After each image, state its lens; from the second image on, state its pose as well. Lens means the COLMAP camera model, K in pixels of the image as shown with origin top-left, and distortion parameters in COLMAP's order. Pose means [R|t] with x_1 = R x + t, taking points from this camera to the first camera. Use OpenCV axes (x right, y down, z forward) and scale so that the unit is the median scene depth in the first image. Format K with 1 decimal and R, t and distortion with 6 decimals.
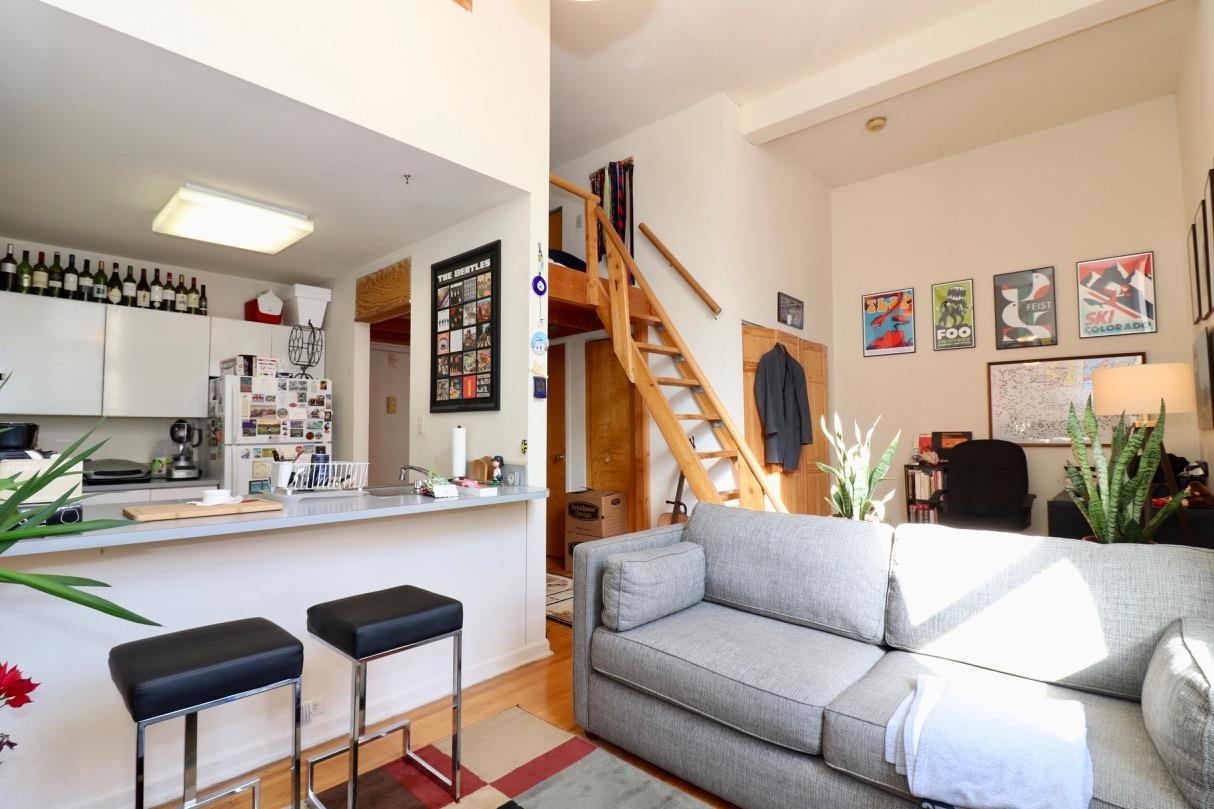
lens RADIAL K [[566.0, 0, 603.2], [0, 566.0, 404.9], [0, 0, 1]] dist [0.002368, -0.014147]
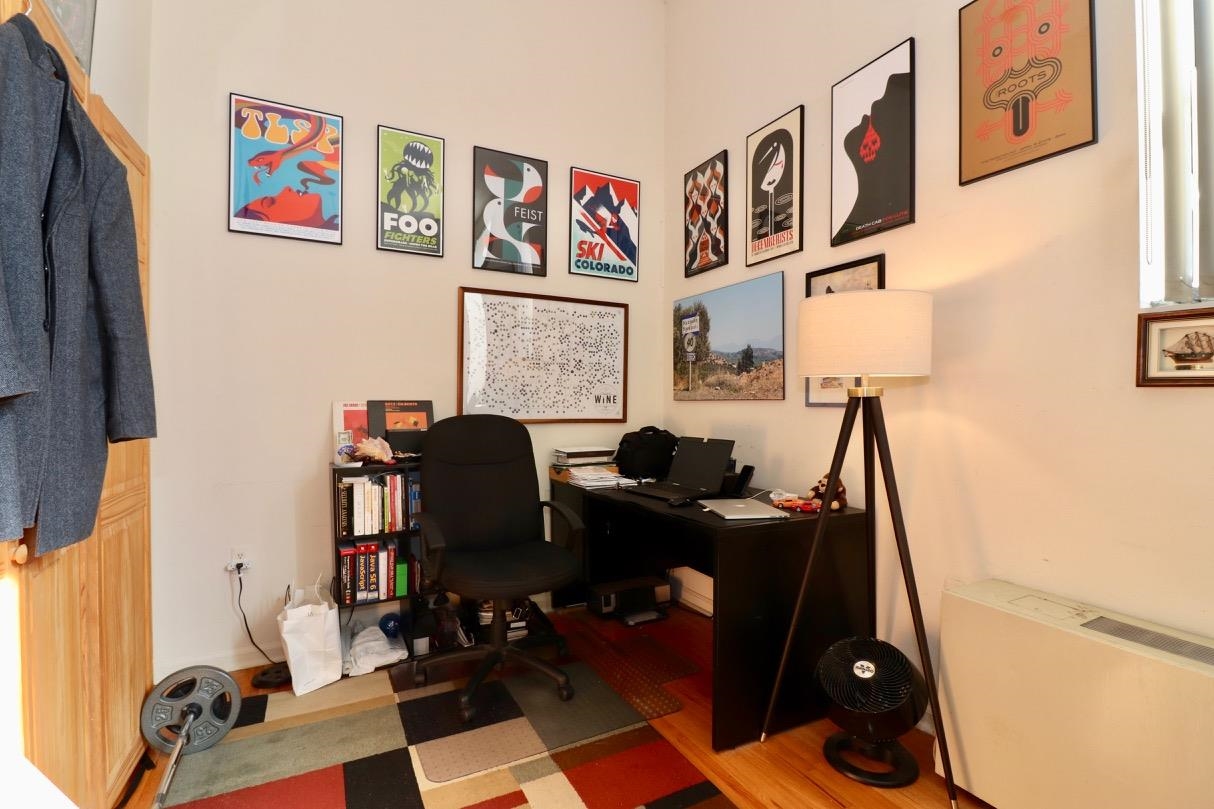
lens RADIAL K [[566.0, 0, 603.2], [0, 566.0, 404.9], [0, 0, 1]] dist [0.002368, -0.014147]
pose [[0.344711, 0.002307, 0.938706, 0.168048], [-0.053776, 0.998403, 0.017294, 0.032950], [-0.937167, -0.056441, 0.344285, 0.650575]]
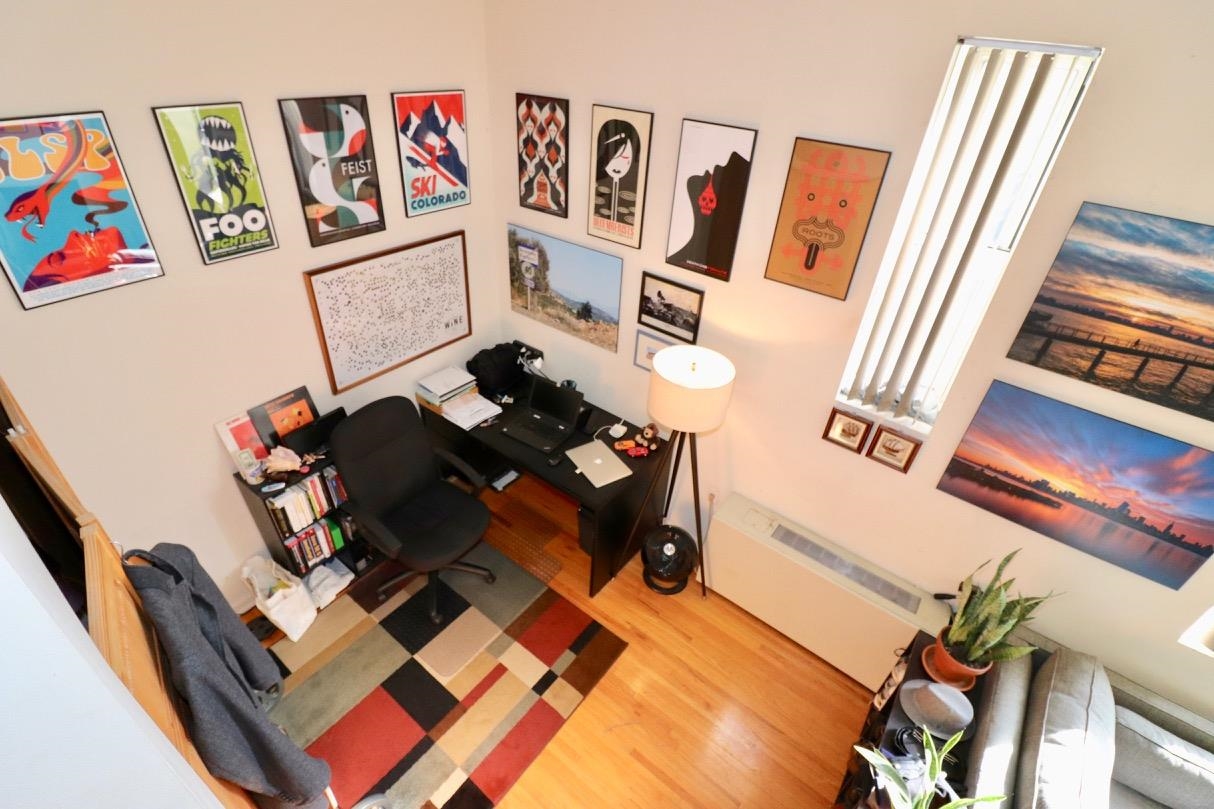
lens RADIAL K [[561.3, 0, 603.4], [0, 561.3, 405.6], [0, 0, 1]] dist [-0.000490, -0.012323]
pose [[-0.090763, -0.562884, 0.821537, 0.119219], [-0.105204, 0.825746, 0.554145, -0.311586], [-0.990300, -0.036133, -0.134164, 0.785676]]
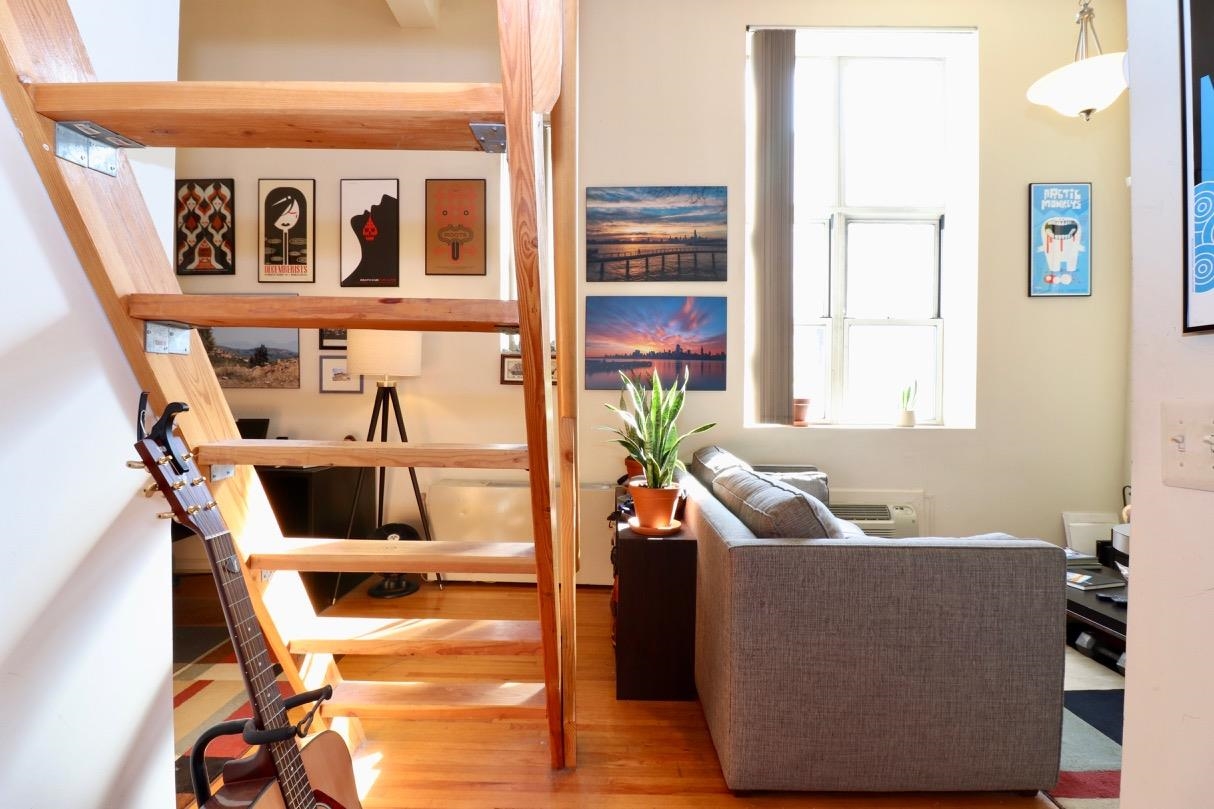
lens RADIAL K [[566.0, 0, 603.2], [0, 566.0, 404.9], [0, 0, 1]] dist [0.002368, -0.014147]
pose [[-0.673148, -0.009571, 0.739446, -0.084051], [-0.039351, 0.998963, -0.022892, 0.051512], [-0.738460, -0.044508, -0.672827, 0.881981]]
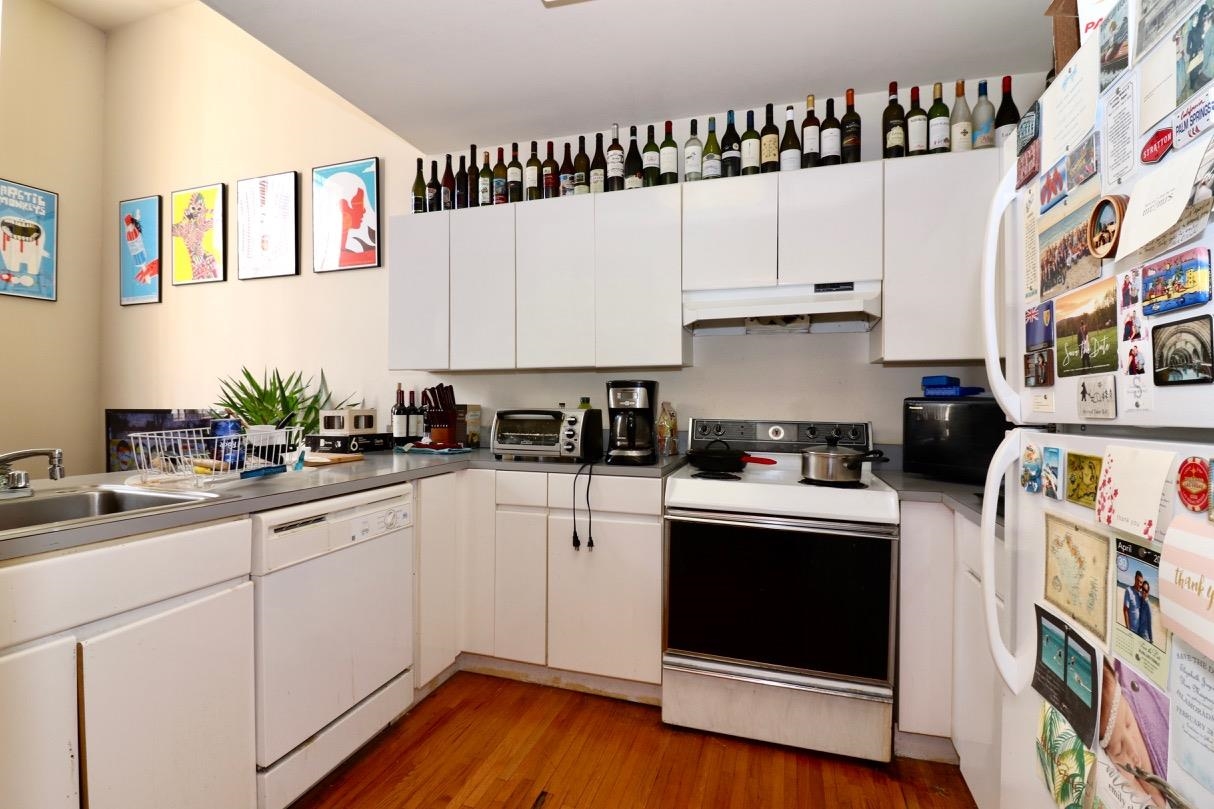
lens RADIAL K [[561.3, 0, 603.4], [0, 561.3, 405.6], [0, 0, 1]] dist [-0.000490, -0.012323]
pose [[-0.909786, -0.002373, -0.415070, -0.334741], [0.017450, 0.998881, -0.043959, 0.055773], [0.414710, -0.047236, -0.908727, 0.914824]]
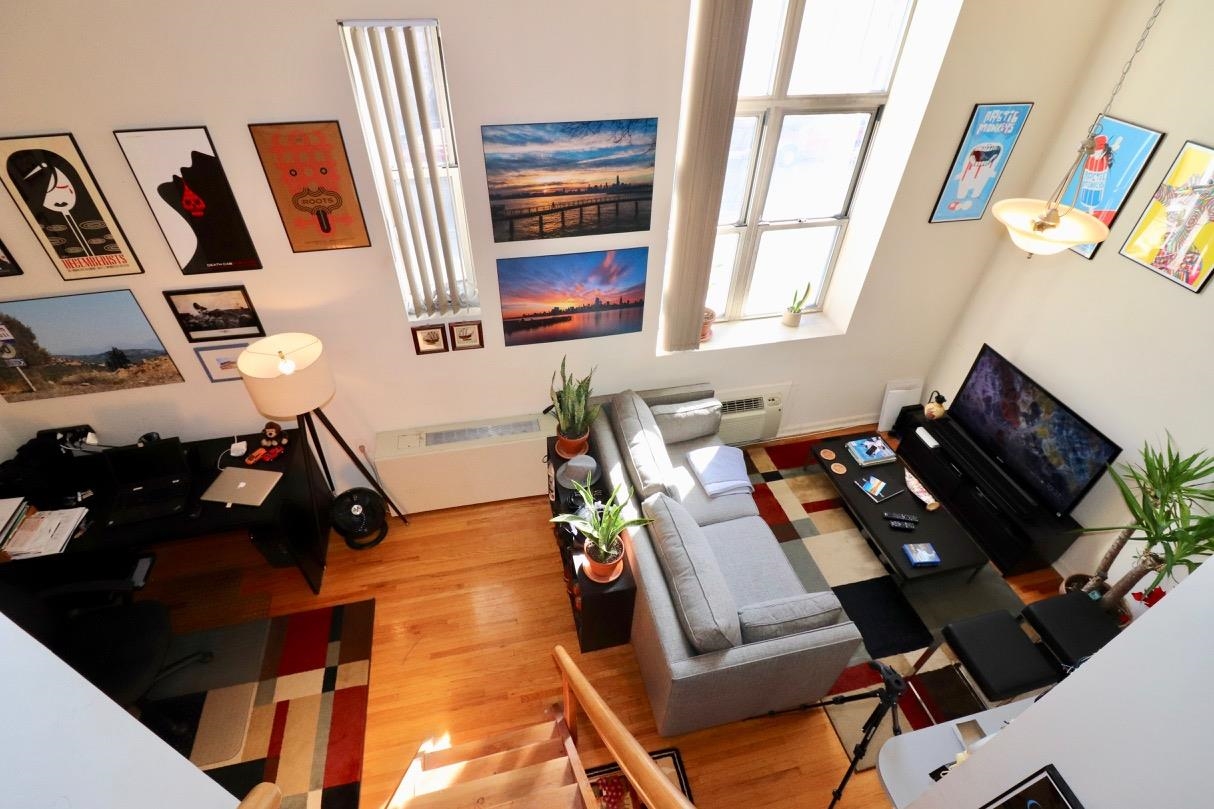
lens RADIAL K [[561.3, 0, 603.4], [0, 561.3, 405.6], [0, 0, 1]] dist [-0.000490, -0.012323]
pose [[-0.826910, -0.376970, 0.417269, 0.042772], [-0.045430, 0.784389, 0.618603, -0.383537], [-0.560496, 0.492573, -0.665745, 0.853332]]
